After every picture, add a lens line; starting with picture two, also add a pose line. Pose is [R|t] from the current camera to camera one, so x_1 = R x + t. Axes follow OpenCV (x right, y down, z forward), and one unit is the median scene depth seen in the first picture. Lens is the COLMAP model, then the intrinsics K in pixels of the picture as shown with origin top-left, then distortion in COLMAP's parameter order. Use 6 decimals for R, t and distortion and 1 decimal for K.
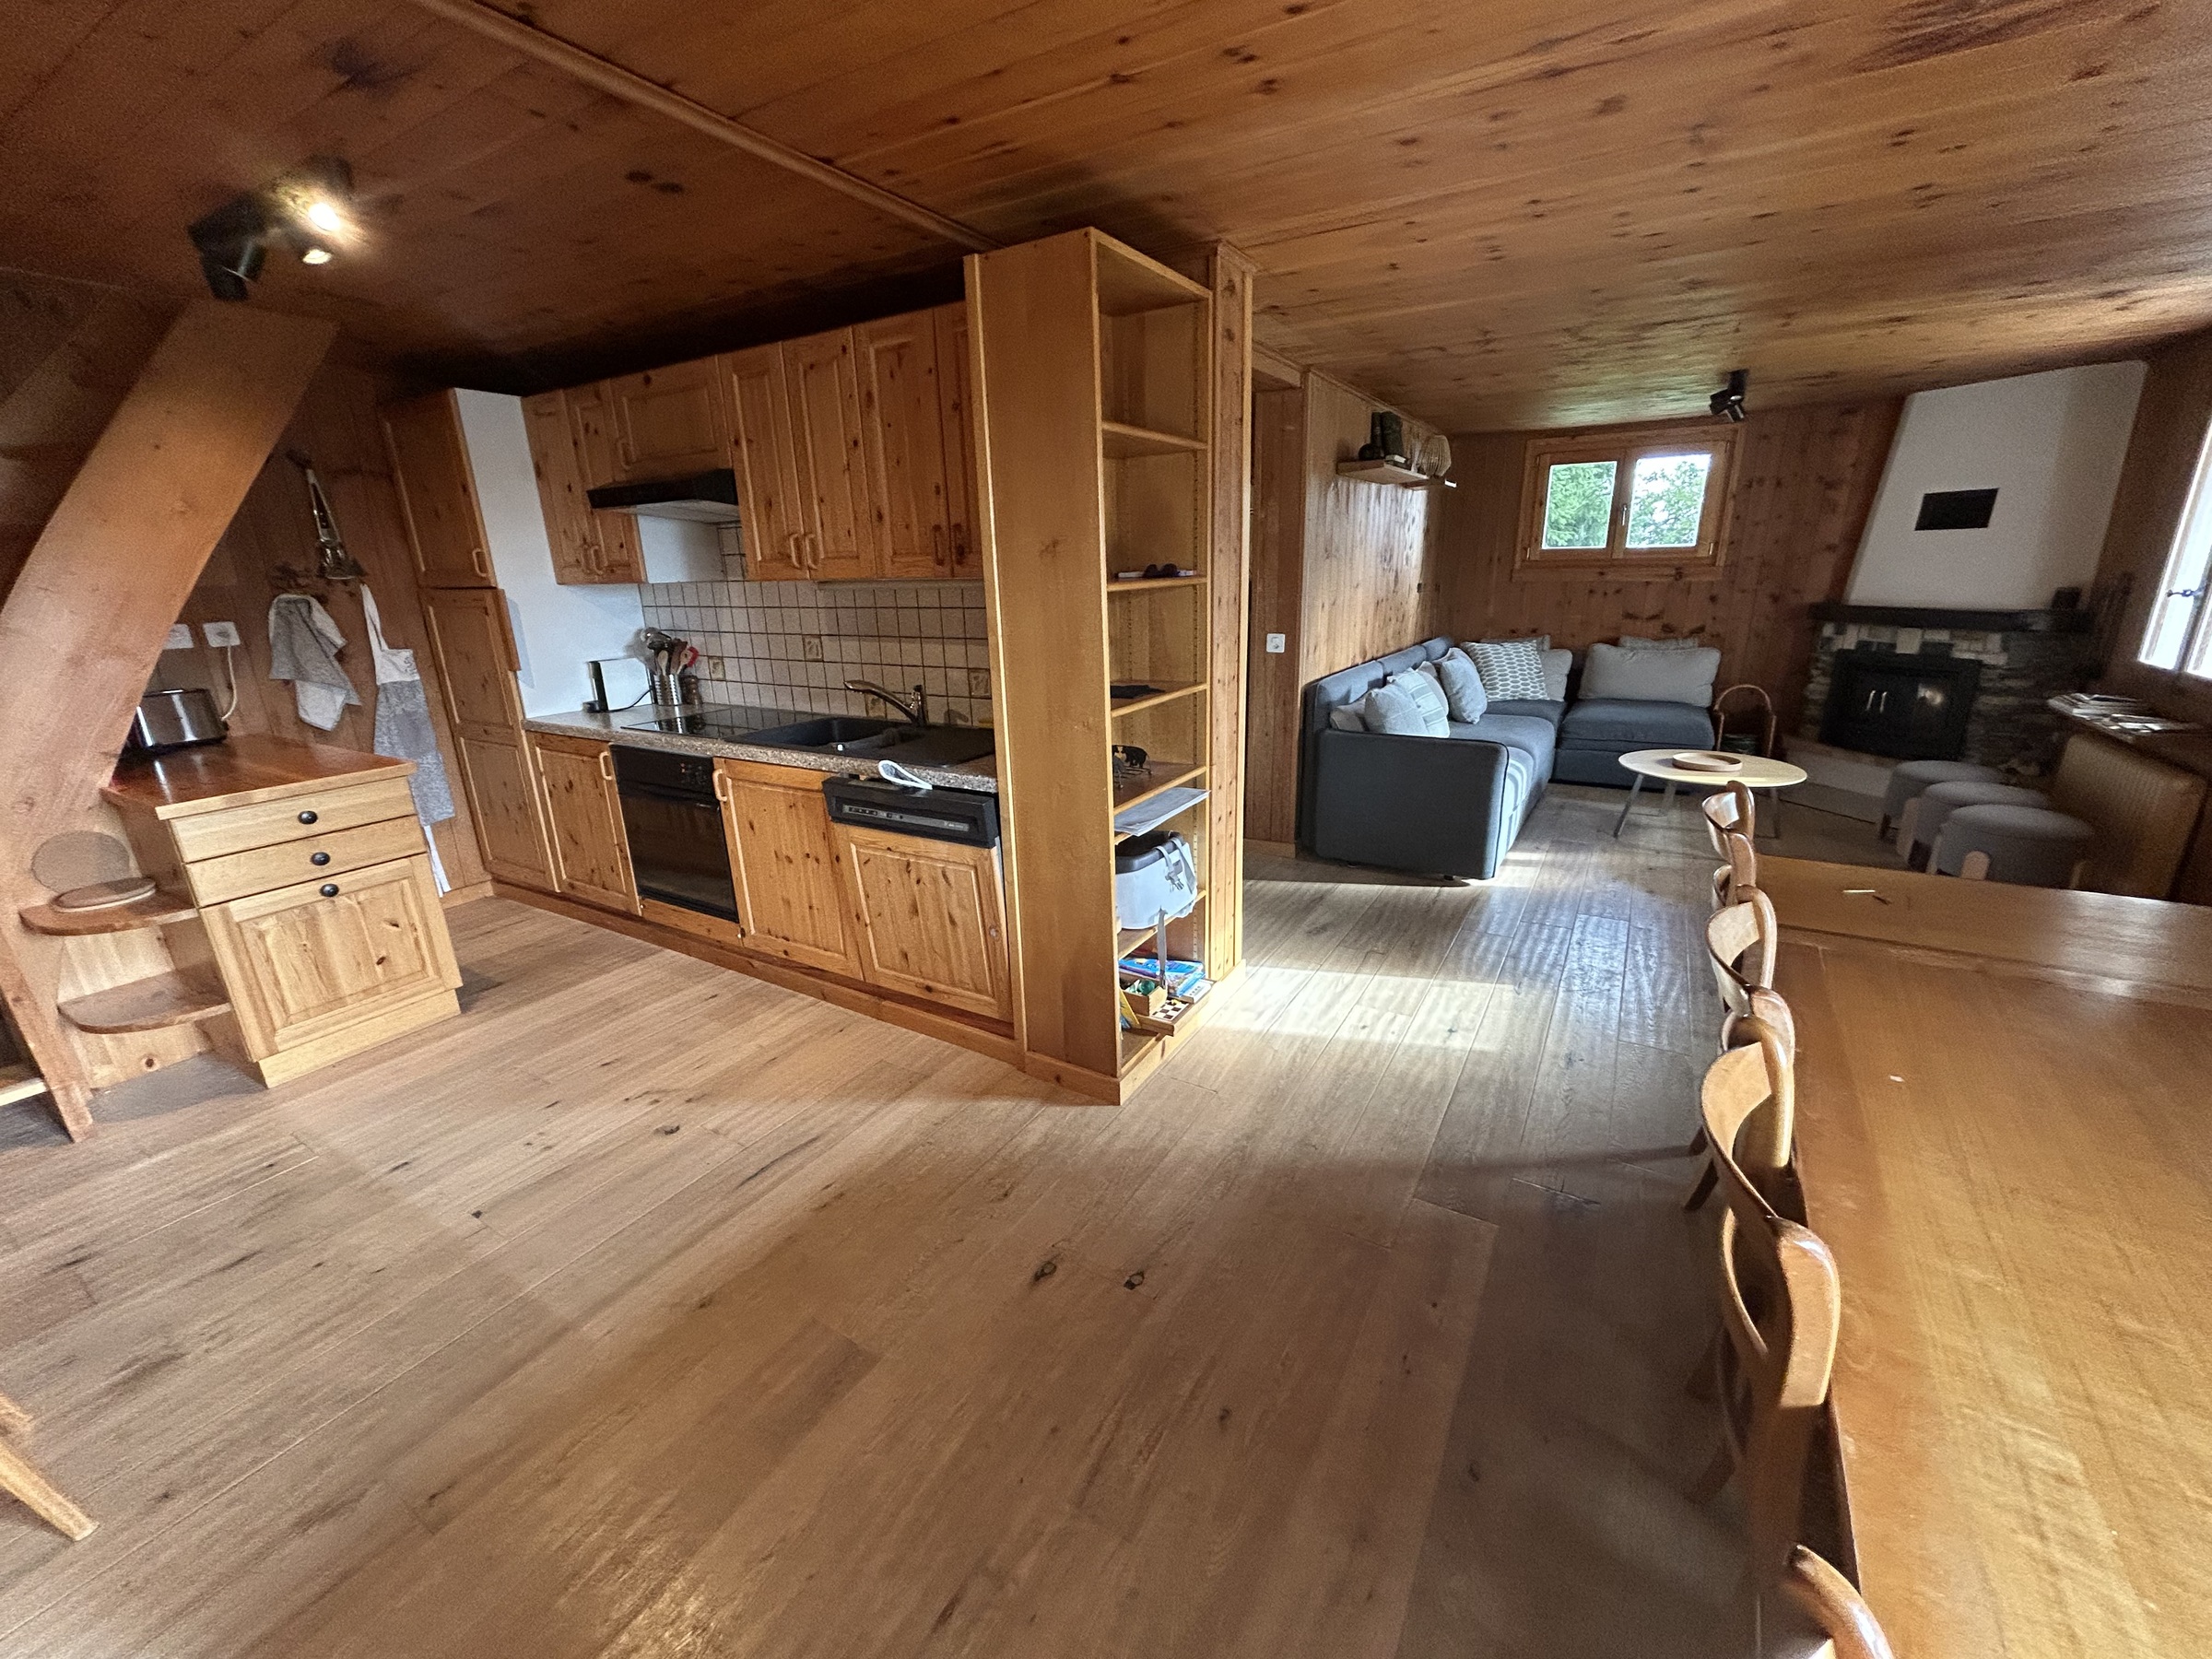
lens RADIAL K [[884.9, 0, 1095.6], [0, 884.9, 836.7], [0, 0, 1]] dist [0.001728, -0.000183]
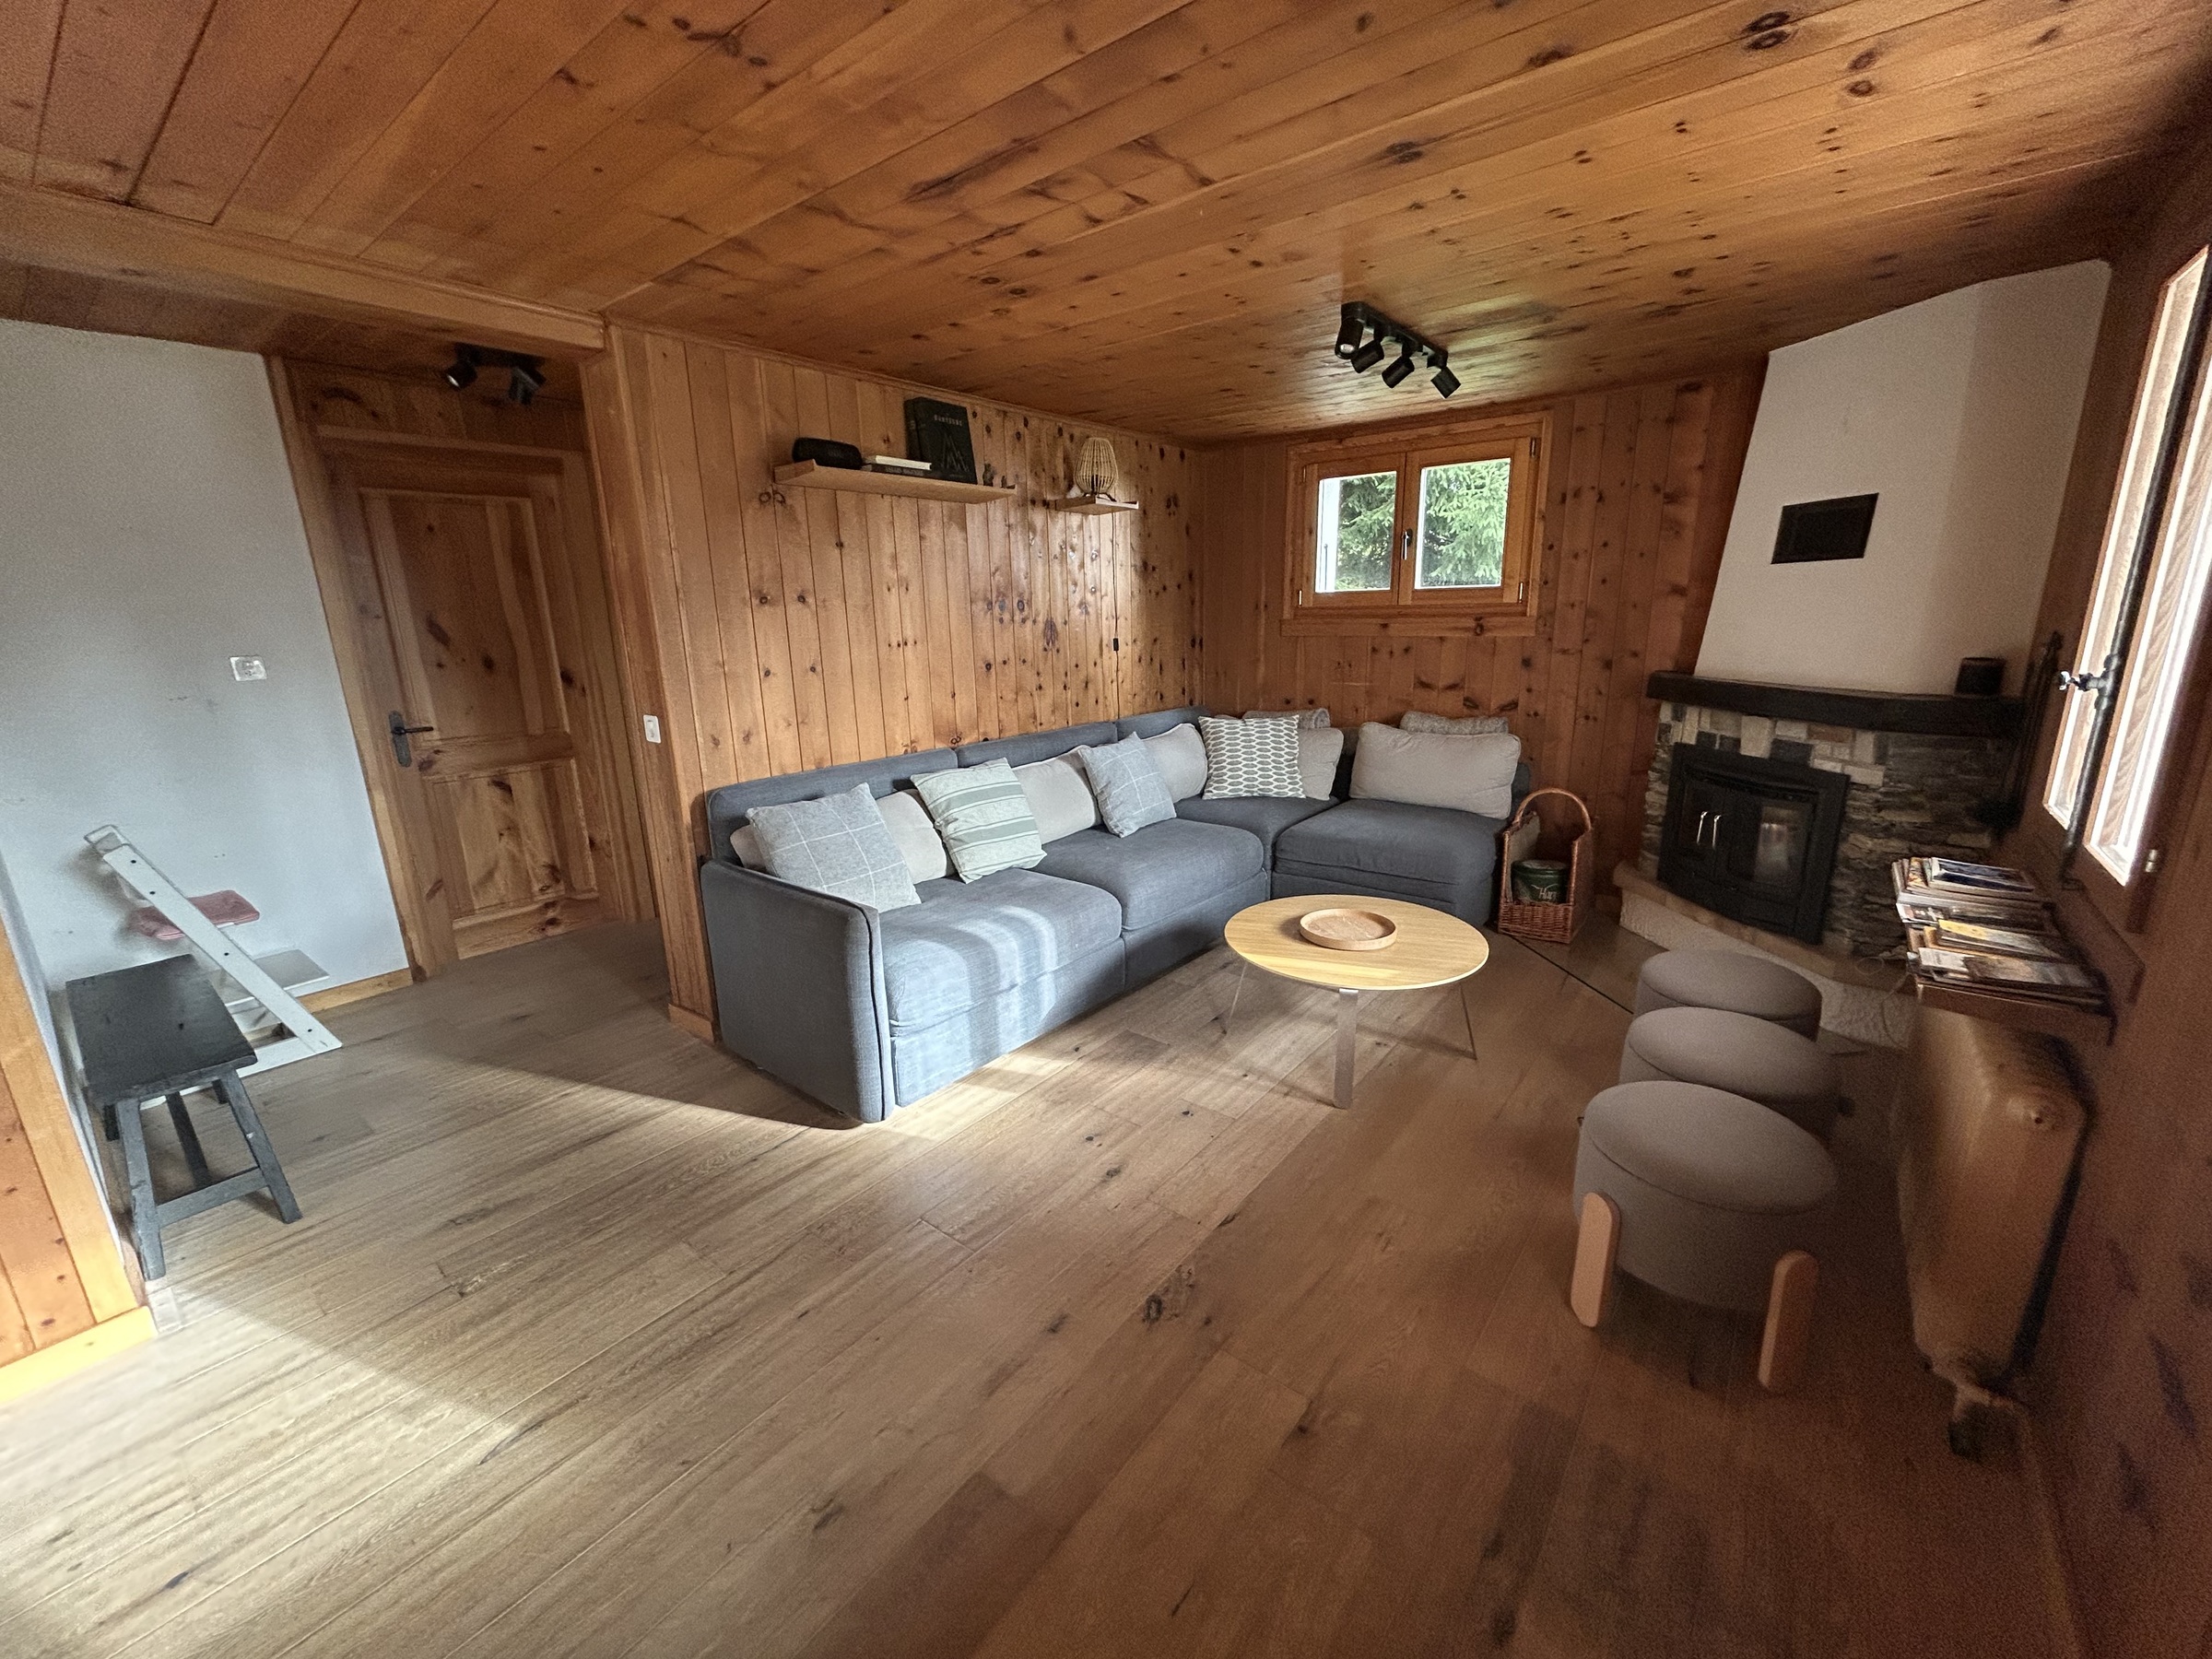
lens RADIAL K [[884.9, 0, 1105.0], [0, 884.9, 836.2], [0, 0, 1]] dist [0.001728, -0.000183]
pose [[0.991934, 0.036374, -0.121428, 0.482644], [-0.041765, 0.998238, -0.042154, -0.093833], [0.119680, 0.046885, 0.991705, 0.291043]]
